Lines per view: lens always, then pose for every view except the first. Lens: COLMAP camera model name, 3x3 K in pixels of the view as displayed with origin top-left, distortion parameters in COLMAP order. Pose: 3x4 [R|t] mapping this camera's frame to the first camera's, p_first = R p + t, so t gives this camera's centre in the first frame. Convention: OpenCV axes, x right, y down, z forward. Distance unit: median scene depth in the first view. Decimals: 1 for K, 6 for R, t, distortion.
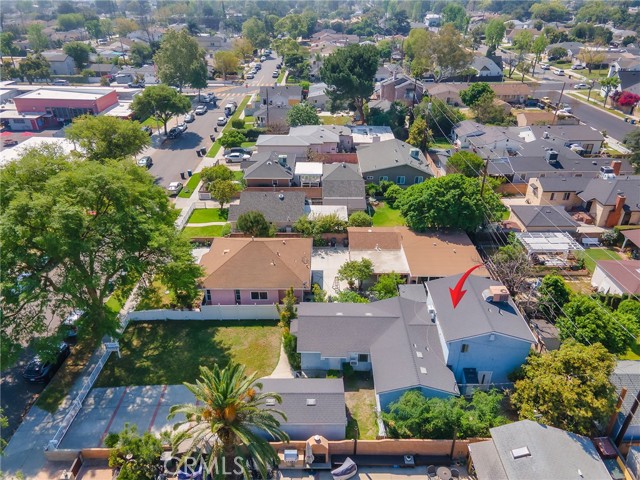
lens RADIAL K [[474.7, 0, 316.1], [0, 474.7, 239.1], [0, 0, 1]] dist [0.047721, 0.005802]
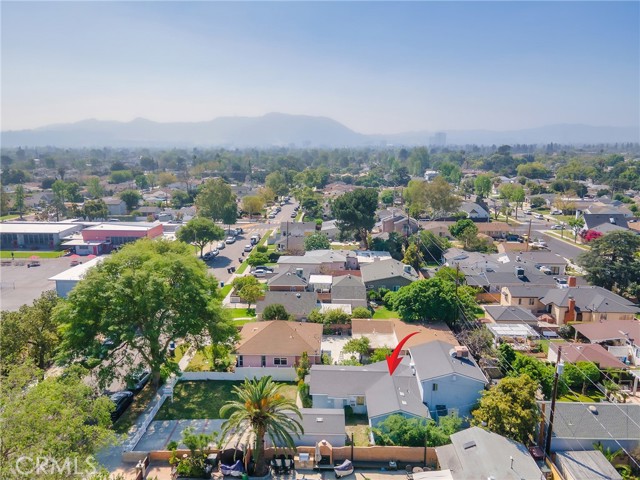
lens RADIAL K [[474.7, 0, 316.1], [0, 474.7, 239.1], [0, 0, 1]] dist [0.047721, 0.005802]
pose [[0.999592, 0.008760, -0.027192, 0.005856], [-0.016339, 0.956092, -0.292609, 0.122924], [0.023435, 0.292934, 0.955845, -0.219370]]
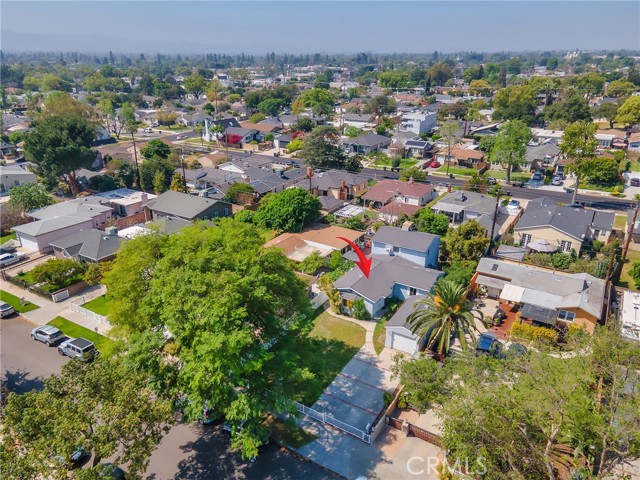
lens RADIAL K [[474.7, 0, 316.1], [0, 474.7, 239.1], [0, 0, 1]] dist [0.047721, 0.005802]
pose [[0.526056, -0.311435, 0.791374, -0.681625], [0.412537, 0.907172, 0.082777, -0.070503], [-0.743692, 0.282926, 0.605702, 0.130452]]
